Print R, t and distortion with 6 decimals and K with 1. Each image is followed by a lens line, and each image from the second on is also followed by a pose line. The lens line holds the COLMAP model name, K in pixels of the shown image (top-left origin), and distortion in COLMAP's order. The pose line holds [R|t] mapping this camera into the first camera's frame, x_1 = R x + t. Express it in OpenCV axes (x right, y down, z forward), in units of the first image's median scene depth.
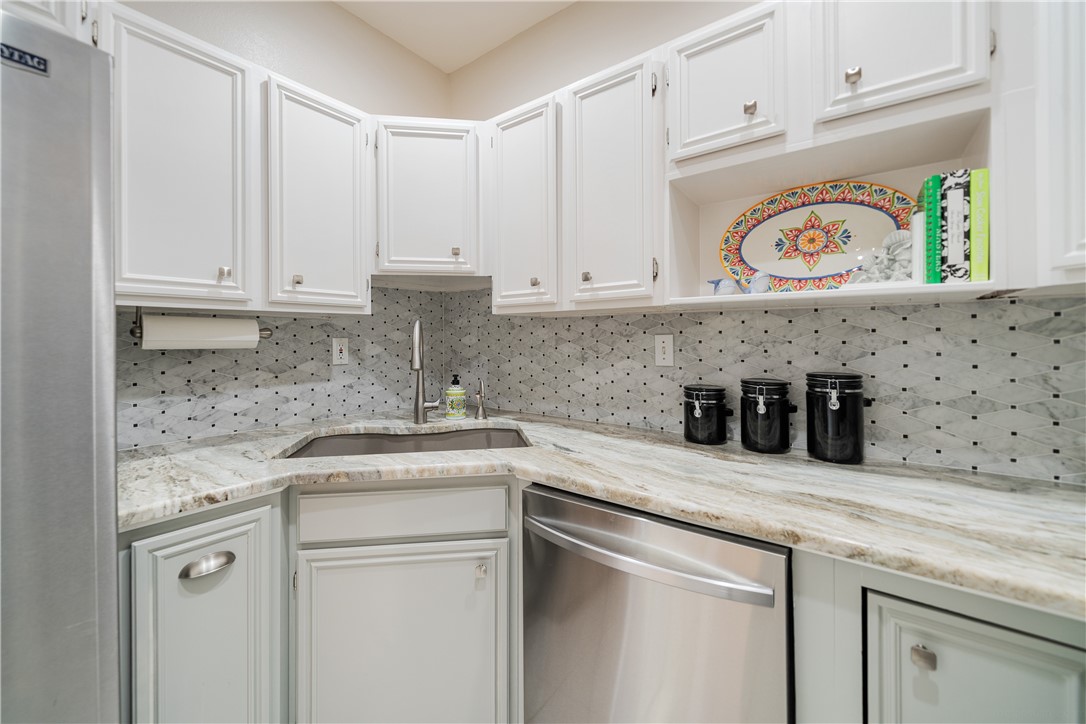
lens RADIAL K [[428.8, 0, 540.8], [0, 428.8, 338.3], [0, 0, 1]] dist [0.001126, -0.000129]
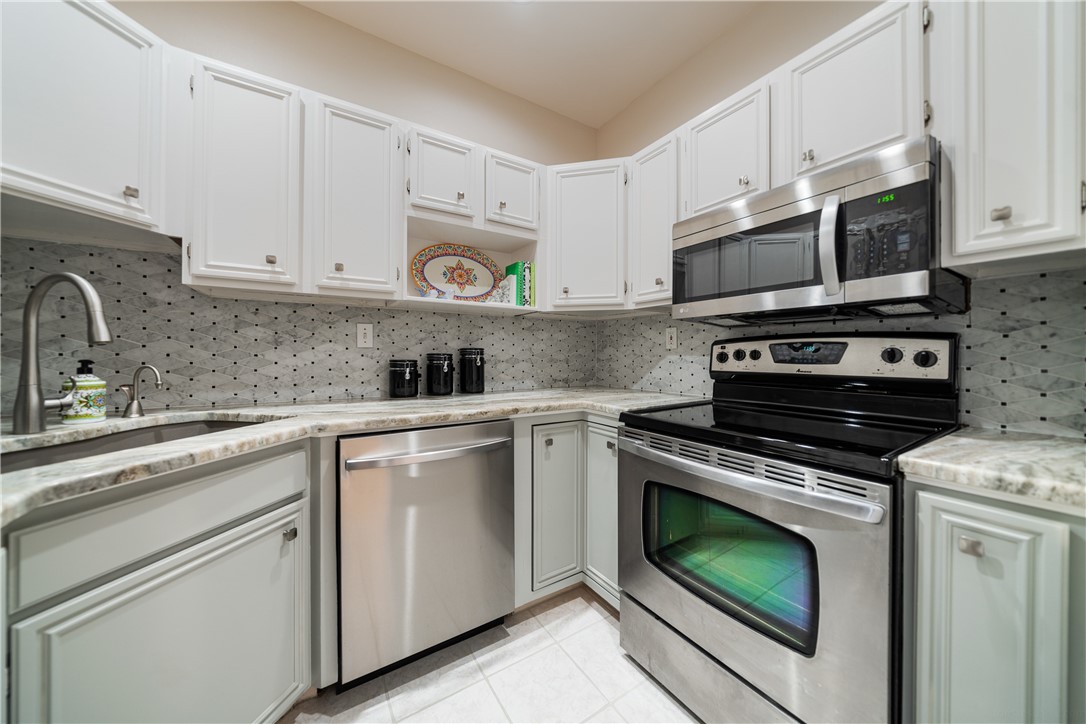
lens RADIAL K [[378.2, 0, 541.8], [0, 378.2, 356.8], [0, 0, 1]] dist [-0.002184, -0.000004]
pose [[0.344974, 0.000185, 0.938612, -0.686967], [-0.001625, 0.999999, 0.000401, 0.103471], [-0.938611, -0.001664, 0.344974, 0.112418]]
